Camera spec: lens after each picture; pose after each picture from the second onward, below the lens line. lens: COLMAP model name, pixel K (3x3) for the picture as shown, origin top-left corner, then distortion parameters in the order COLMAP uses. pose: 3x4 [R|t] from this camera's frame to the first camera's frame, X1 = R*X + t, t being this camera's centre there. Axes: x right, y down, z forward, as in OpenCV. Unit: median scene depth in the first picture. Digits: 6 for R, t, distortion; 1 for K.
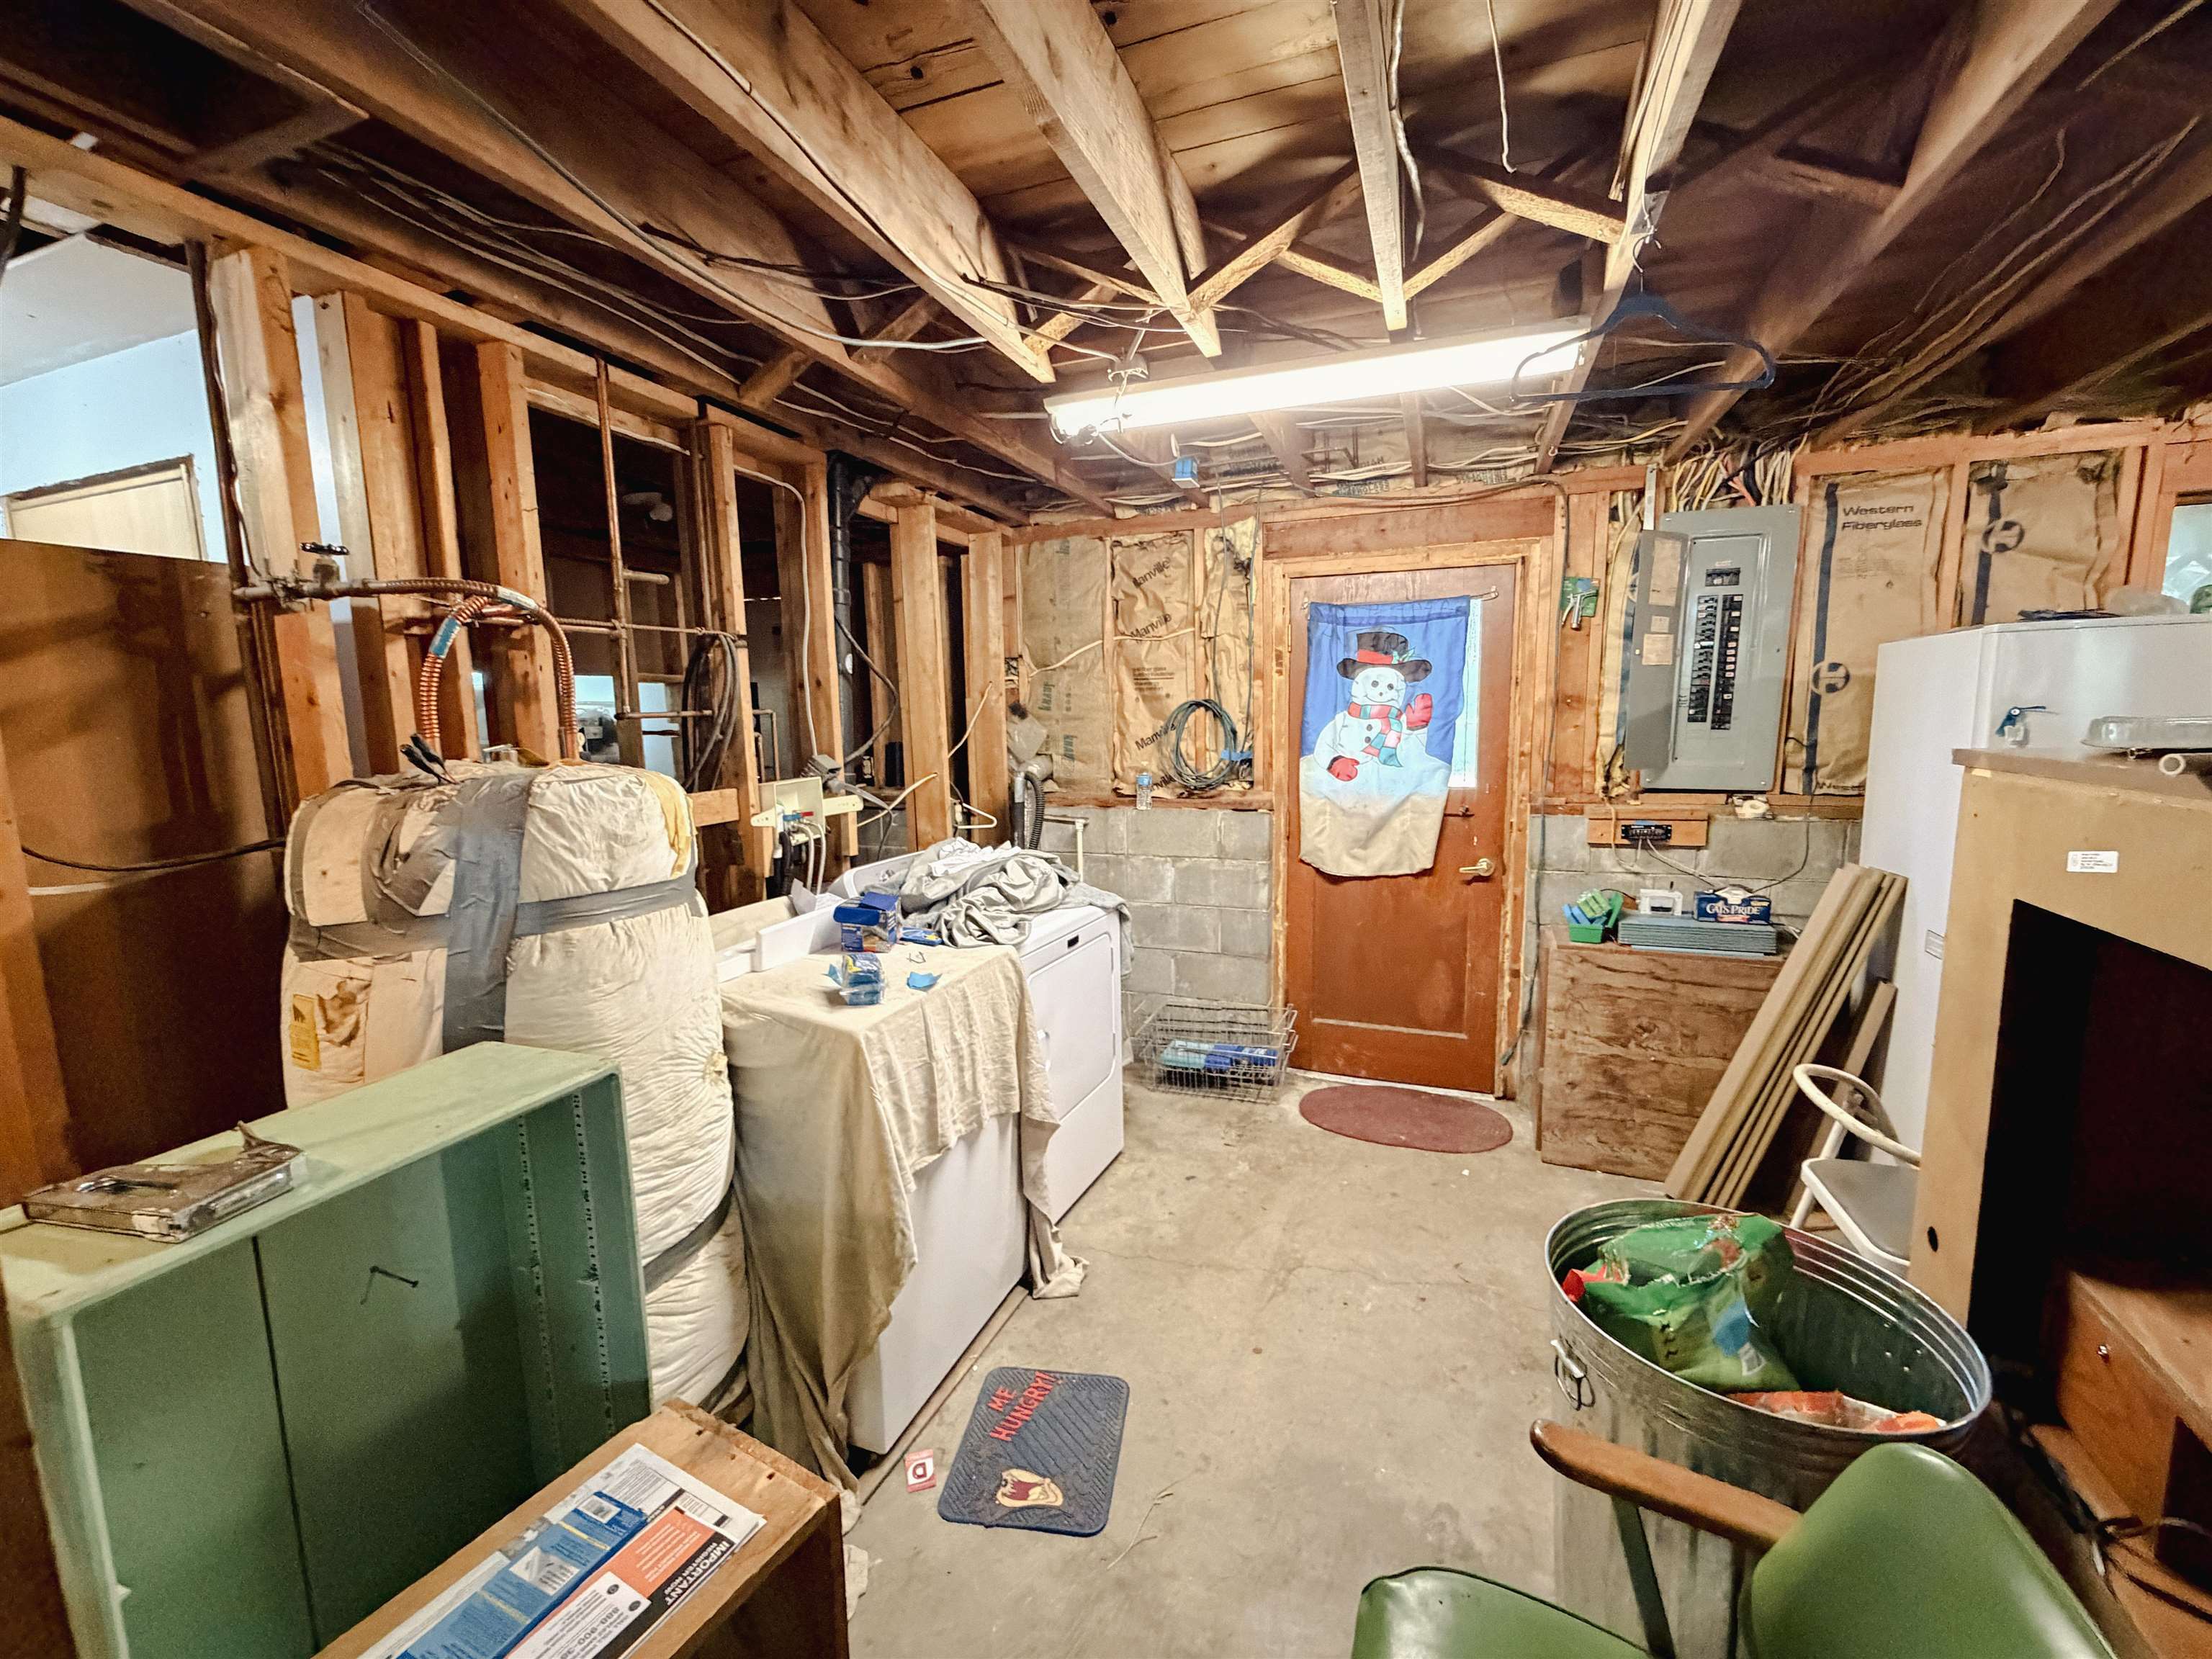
lens RADIAL K [[886.6, 0, 1118.1], [0, 886.6, 831.6], [0, 0, 1]] dist [0.001115, -0.000320]
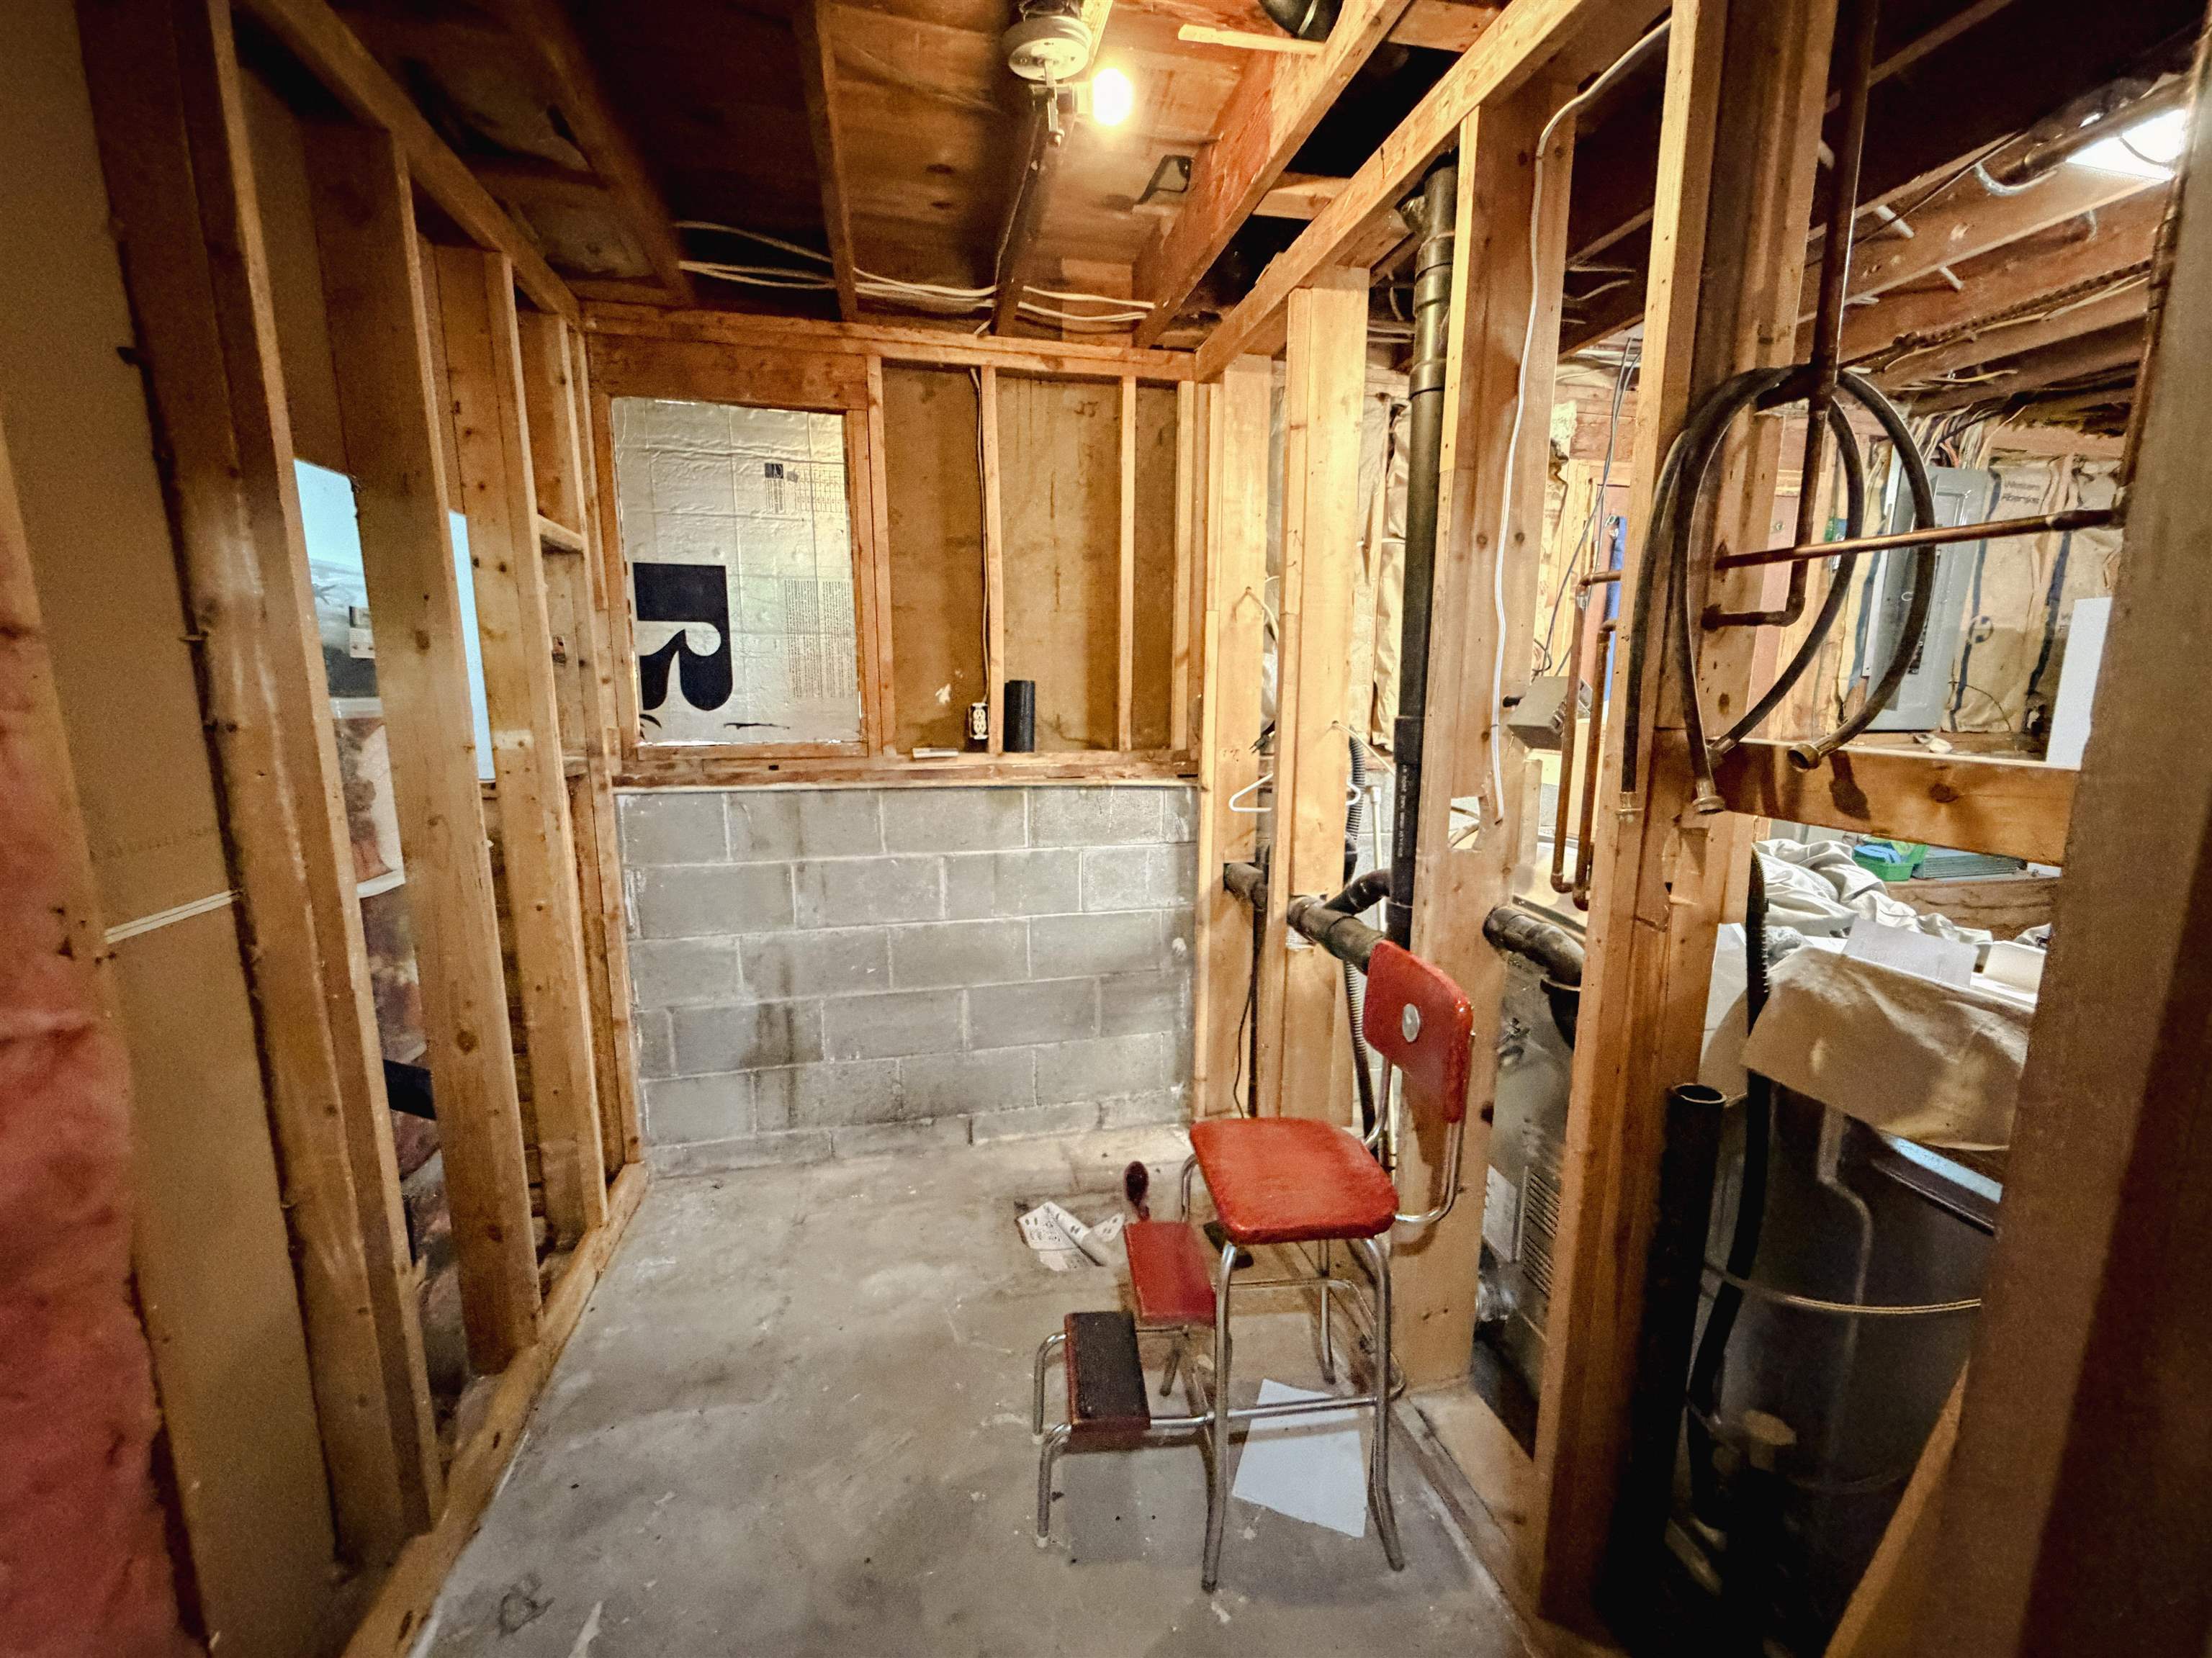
lens RADIAL K [[886.5, 0, 1100.9], [0, 886.5, 827.0], [0, 0, 1]] dist [0.001115, -0.000320]
pose [[0.842817, -0.074531, 0.533014, -0.832209], [0.053696, 0.997068, 0.054514, -0.043640], [-0.535515, -0.017325, 0.844348, 0.662302]]
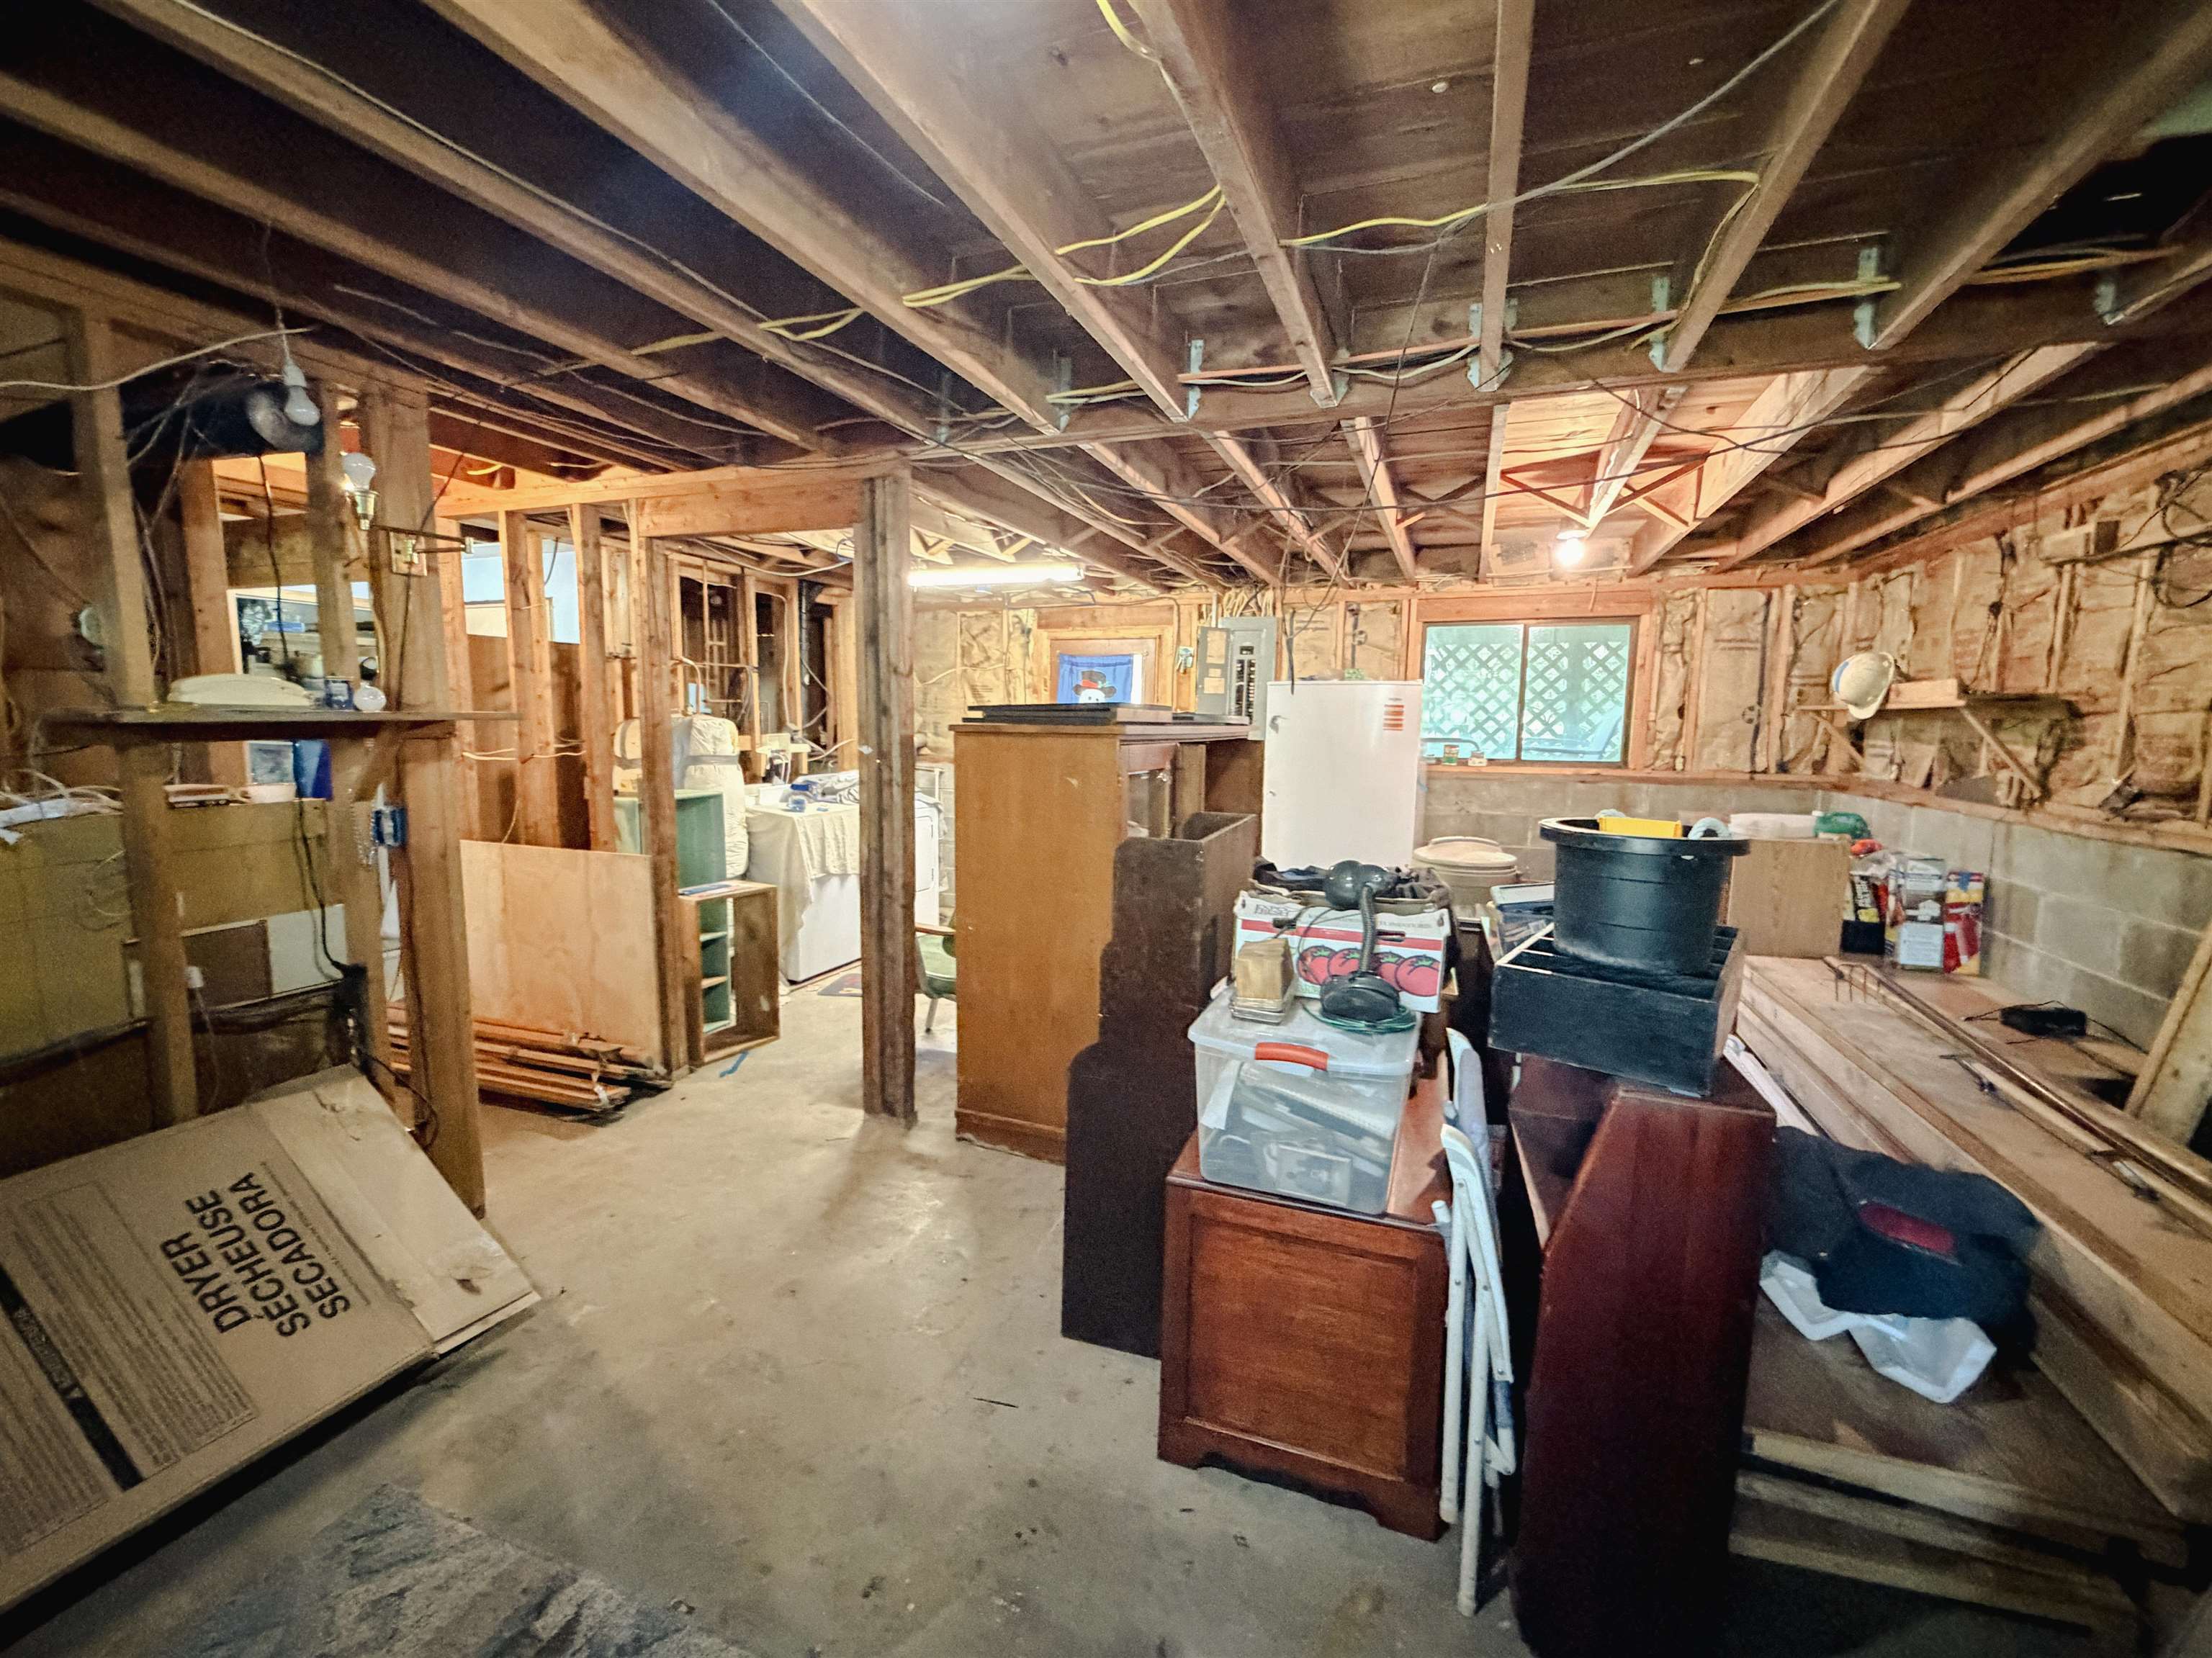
lens RADIAL K [[886.5, 0, 1103.1], [0, 886.5, 828.1], [0, 0, 1]] dist [0.001115, -0.000320]
pose [[0.999435, 0.033126, -0.005626, 0.414255], [-0.033189, 0.999383, -0.011519, 0.157224], [0.005241, 0.011699, 0.999918, -1.063301]]
